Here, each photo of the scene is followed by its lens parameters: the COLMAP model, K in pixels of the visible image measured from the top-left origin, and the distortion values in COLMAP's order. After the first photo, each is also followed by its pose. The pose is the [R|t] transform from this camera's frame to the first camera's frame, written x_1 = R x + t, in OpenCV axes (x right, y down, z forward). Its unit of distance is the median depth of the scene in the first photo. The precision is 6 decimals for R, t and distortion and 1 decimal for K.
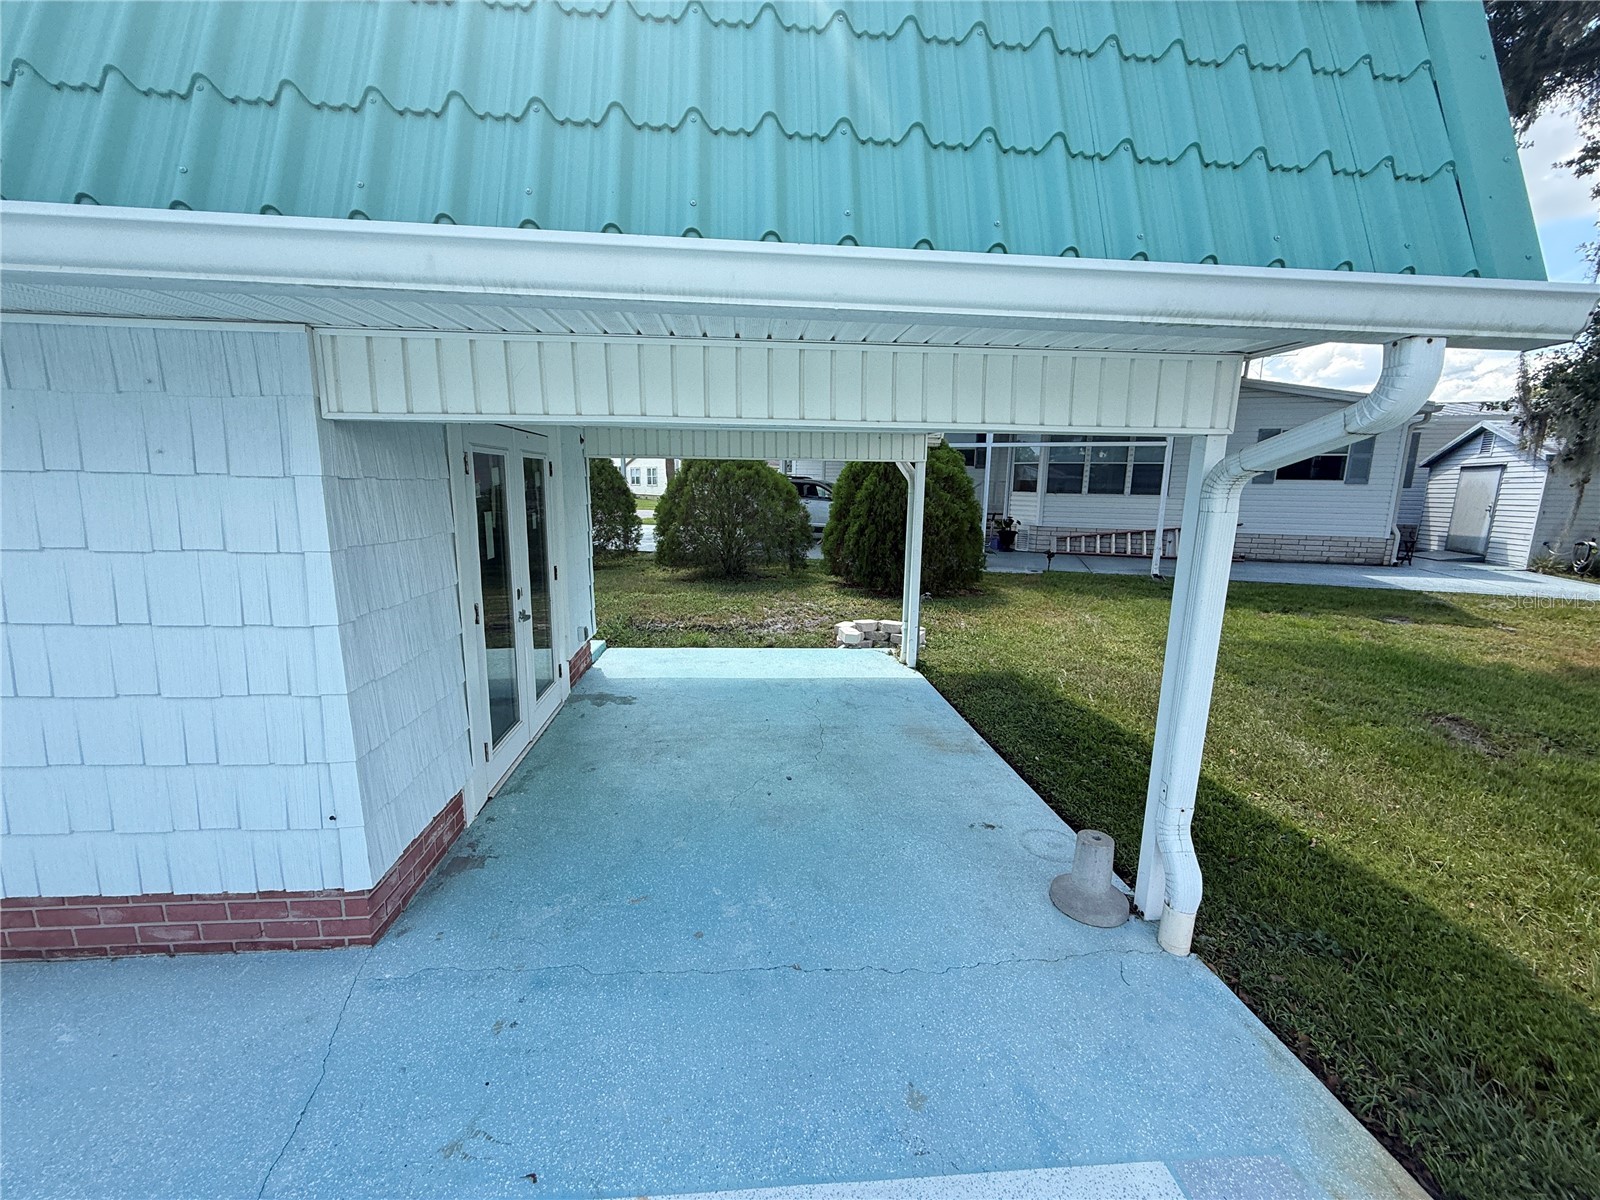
lens RADIAL K [[639.1, 0, 789.5], [0, 639.1, 599.2], [0, 0, 1]] dist [-0.000612, 0.000212]
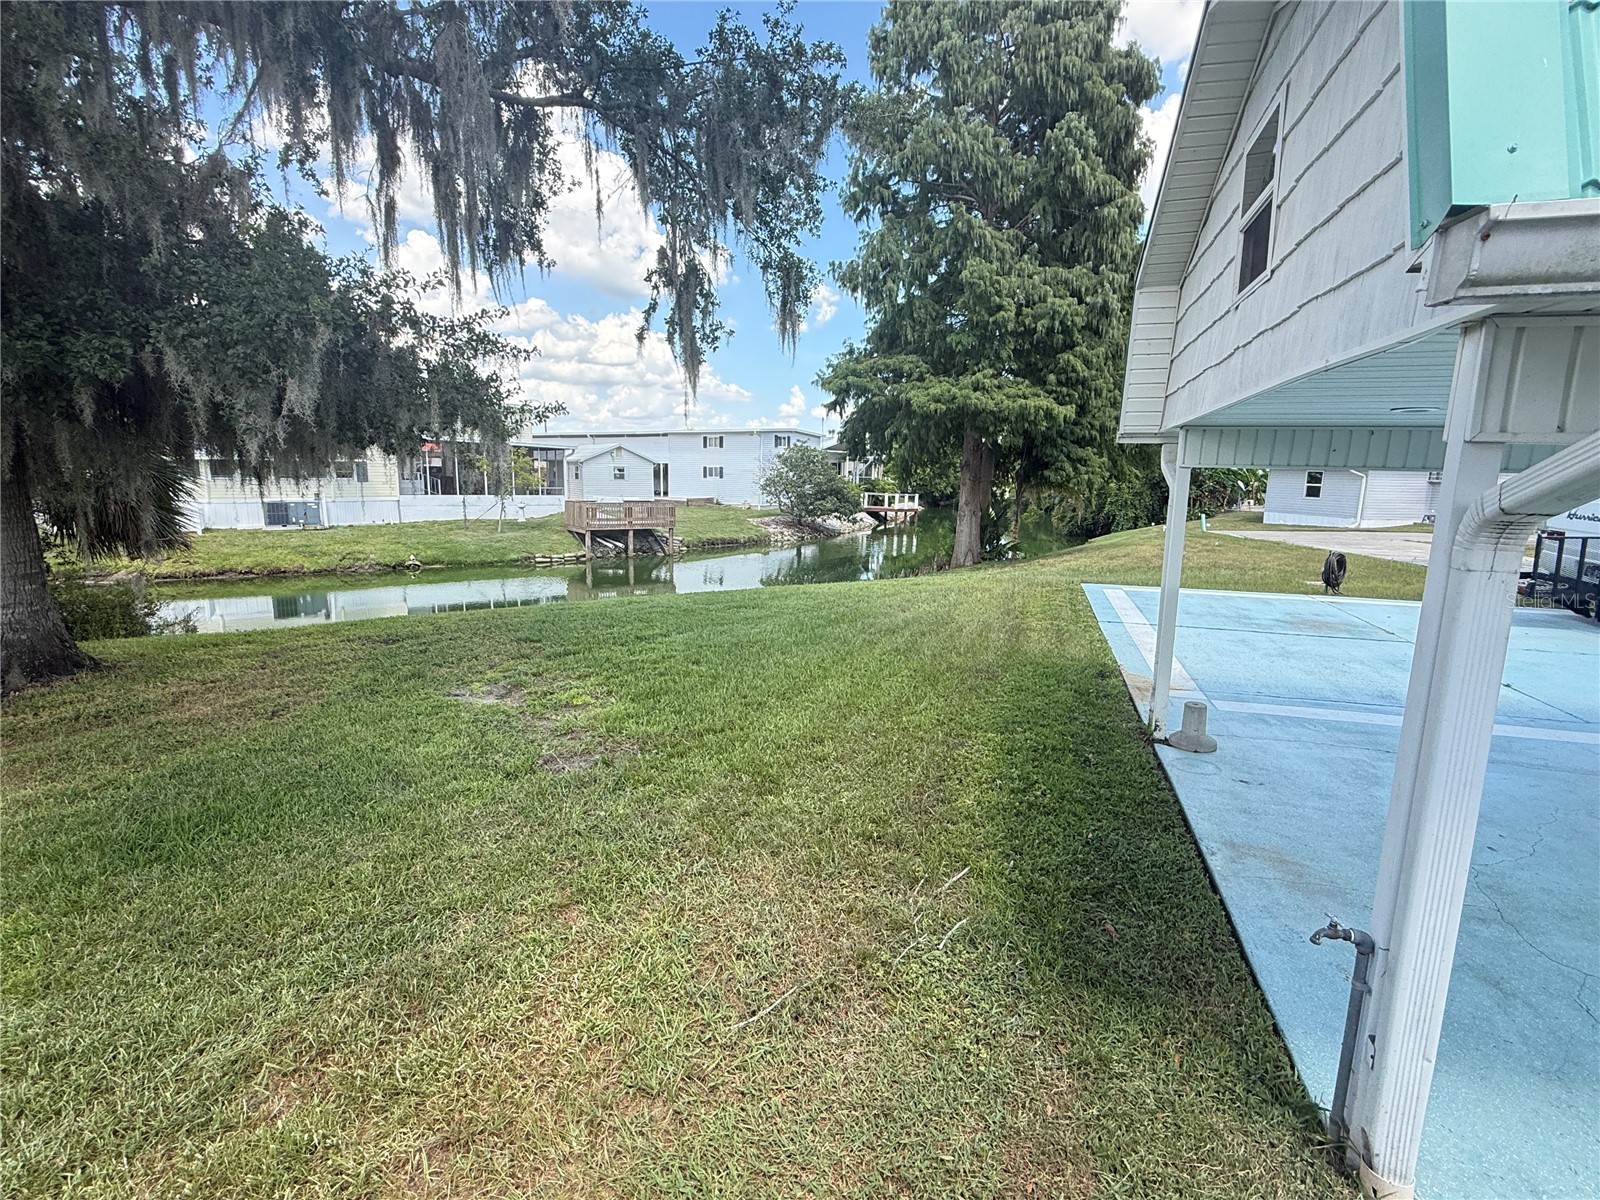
lens RADIAL K [[740.8, 0, 788.9], [0, 740.8, 597.0], [0, 0, 1]] dist [-0.001691, 0.000898]
pose [[-0.917657, -0.093675, 0.386174, 0.259510], [0.045851, 0.940366, 0.337061, -0.211264], [-0.394719, 0.327013, -0.858638, 1.059479]]
